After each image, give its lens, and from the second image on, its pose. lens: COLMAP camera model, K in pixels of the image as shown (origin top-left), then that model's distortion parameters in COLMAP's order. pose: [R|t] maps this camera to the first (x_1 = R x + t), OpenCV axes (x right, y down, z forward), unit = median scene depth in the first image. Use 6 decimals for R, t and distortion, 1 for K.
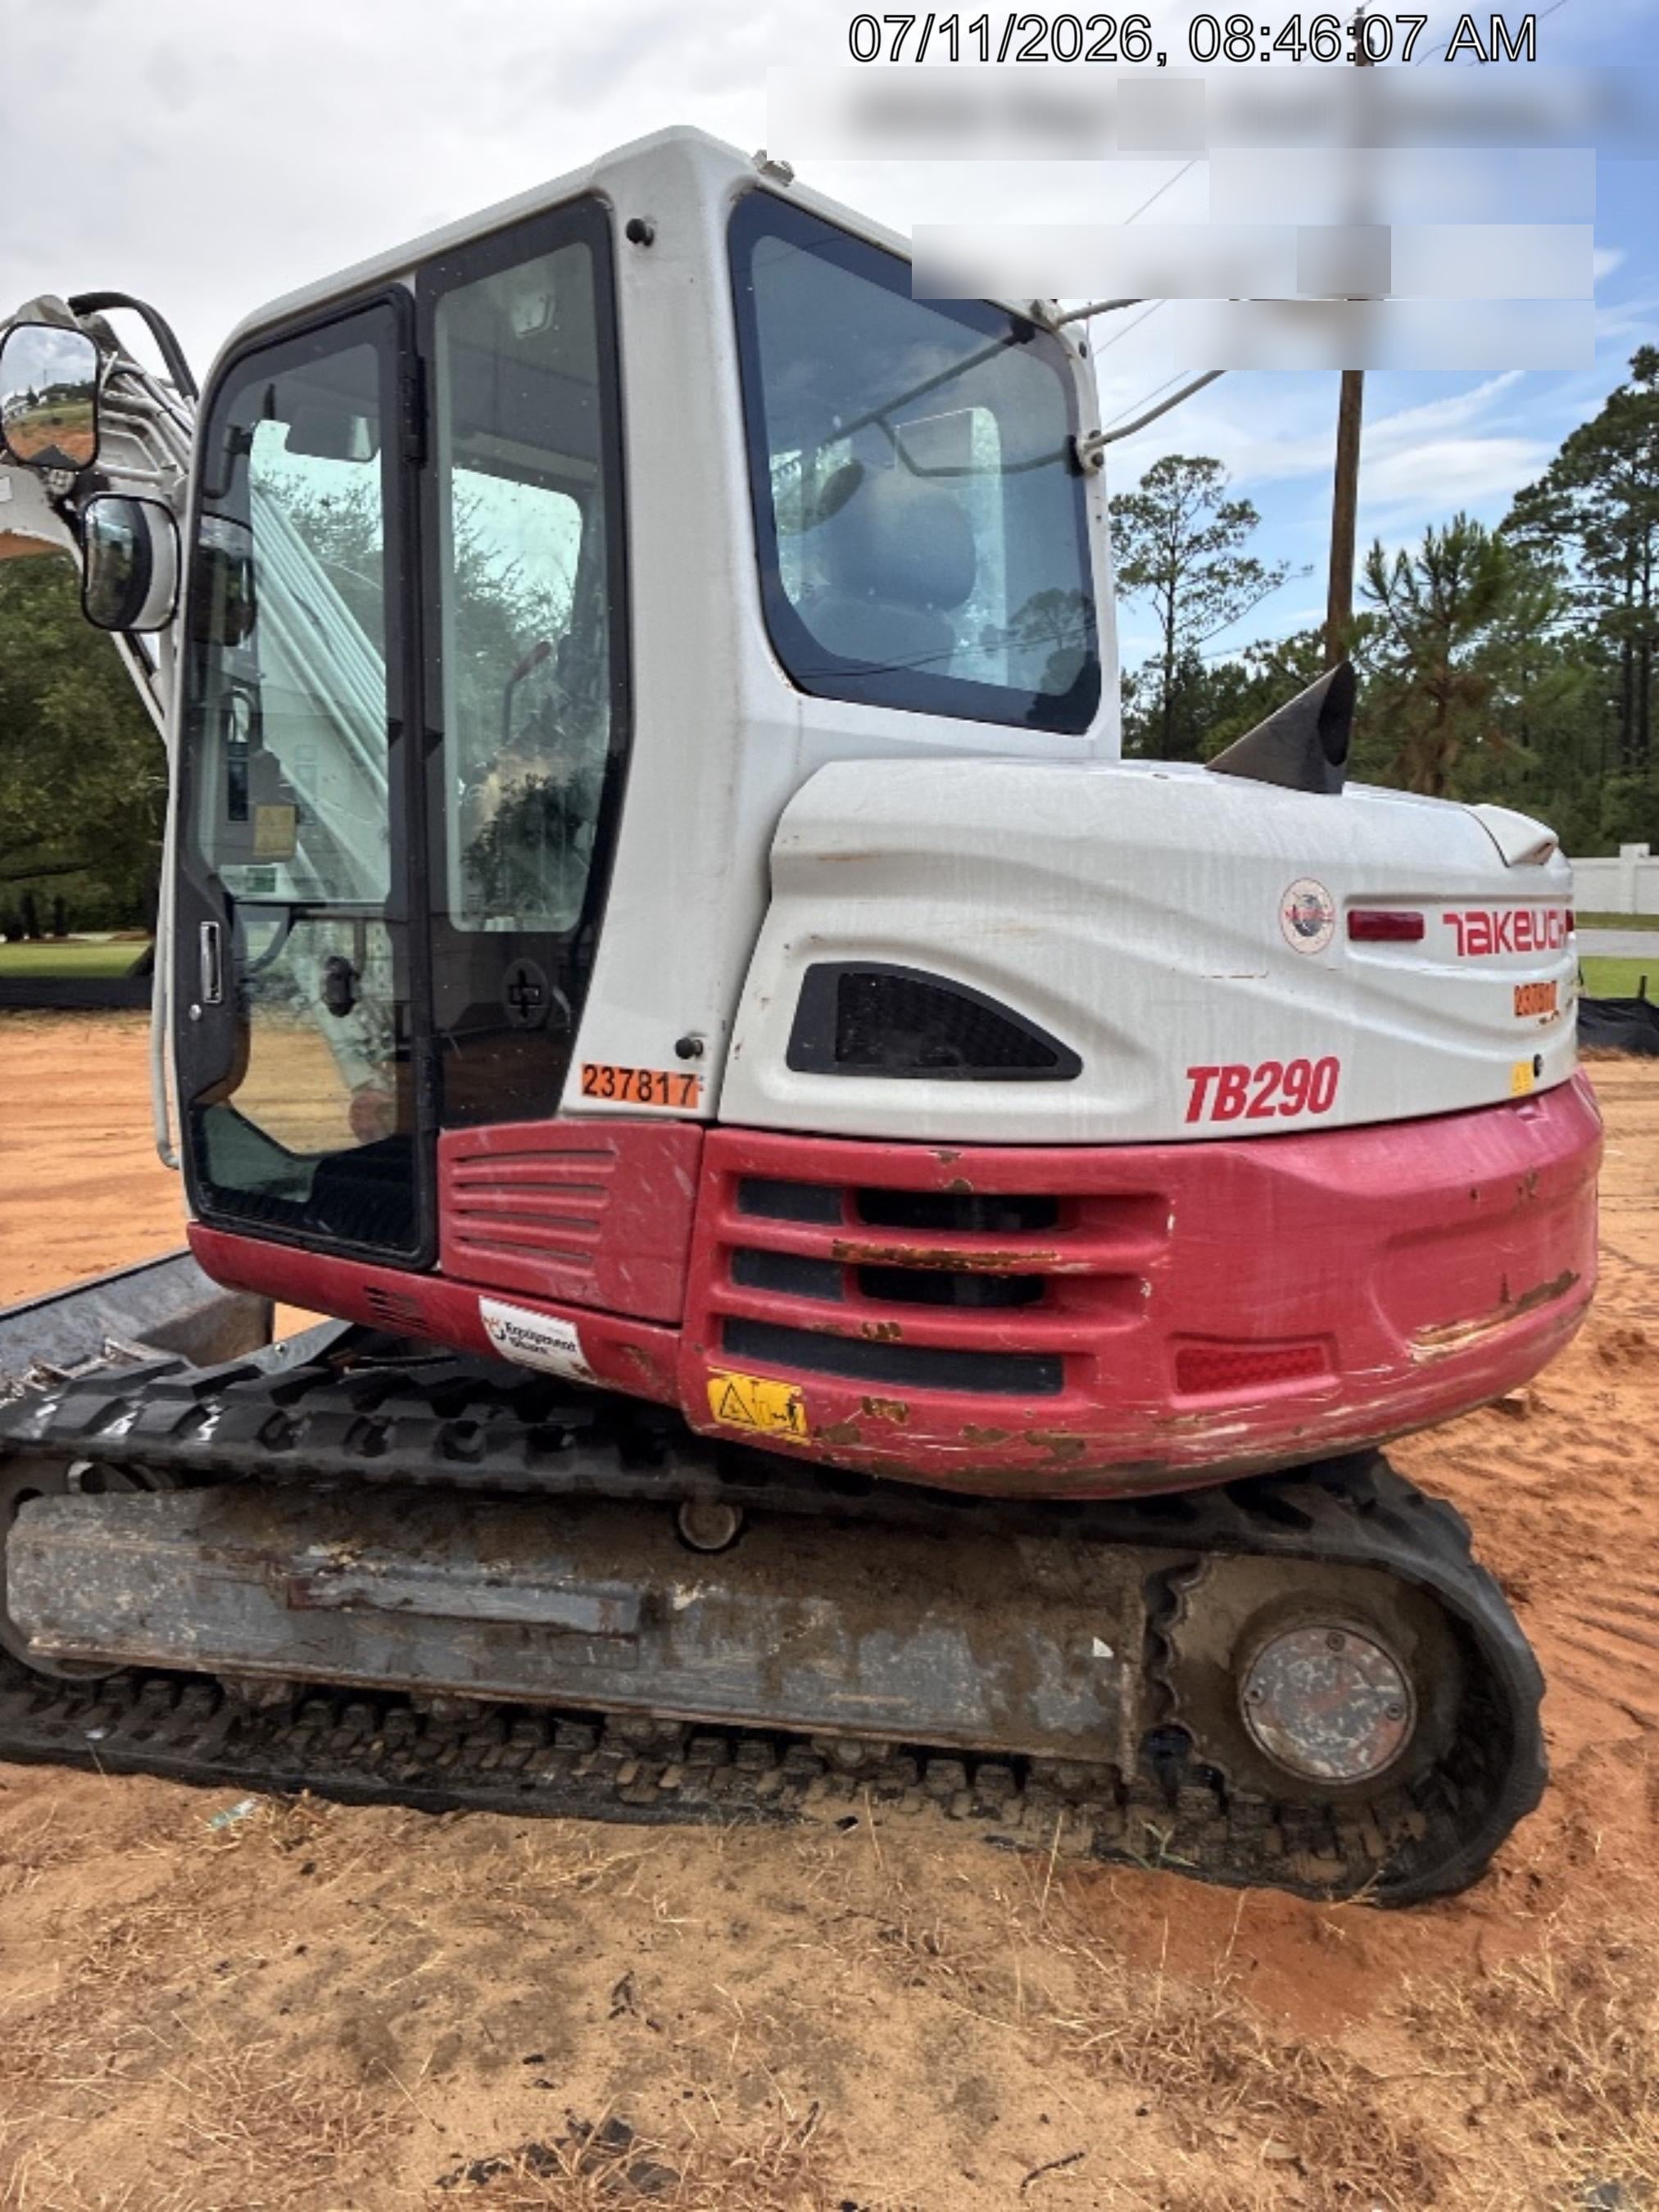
lens RADIAL K [[1677.4, 0, 851.1], [0, 1677.4, 1109.8], [0, 0, 1]] dist [0.043171, -0.047463]
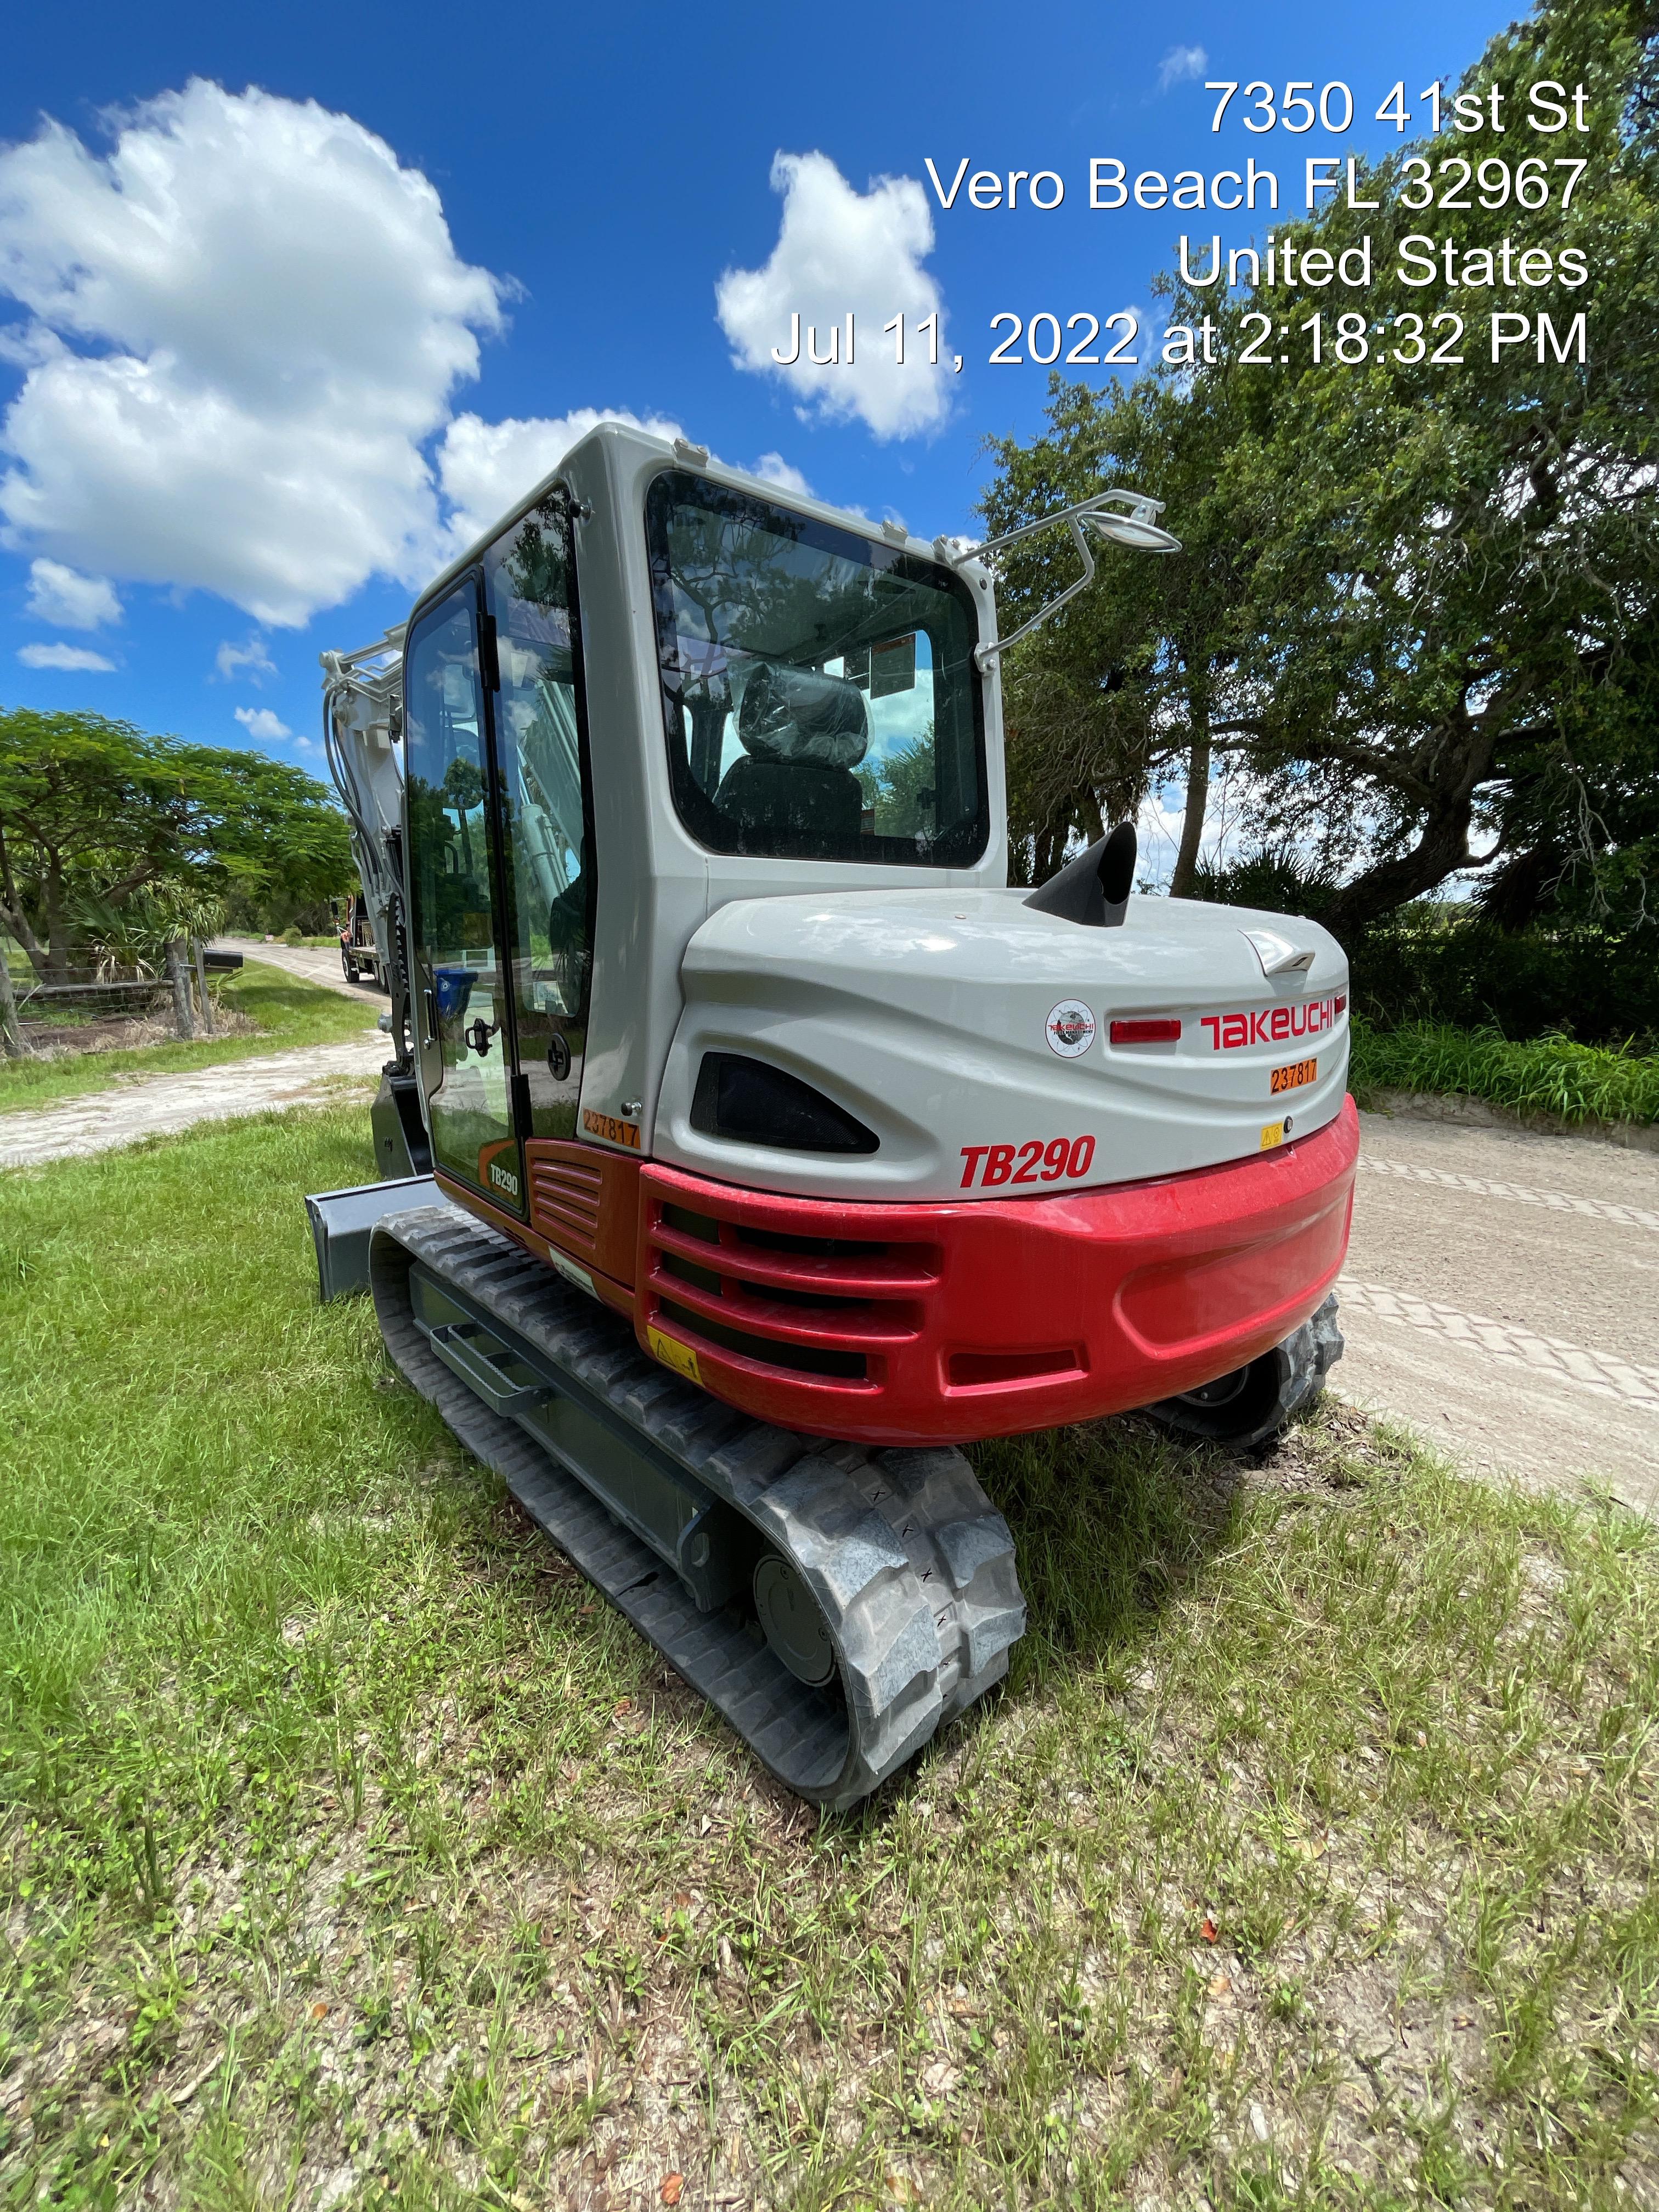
lens RADIAL K [[938.7, 0, 824.0], [0, 938.7, 1128.6], [0, 0, 1]] dist [-0.001222, 0.000467]
pose [[0.982152, 0.035106, -0.184785, 0.186920], [-0.017788, 0.995361, 0.094555, -0.086809], [0.187247, -0.089581, 0.978220, 0.216971]]
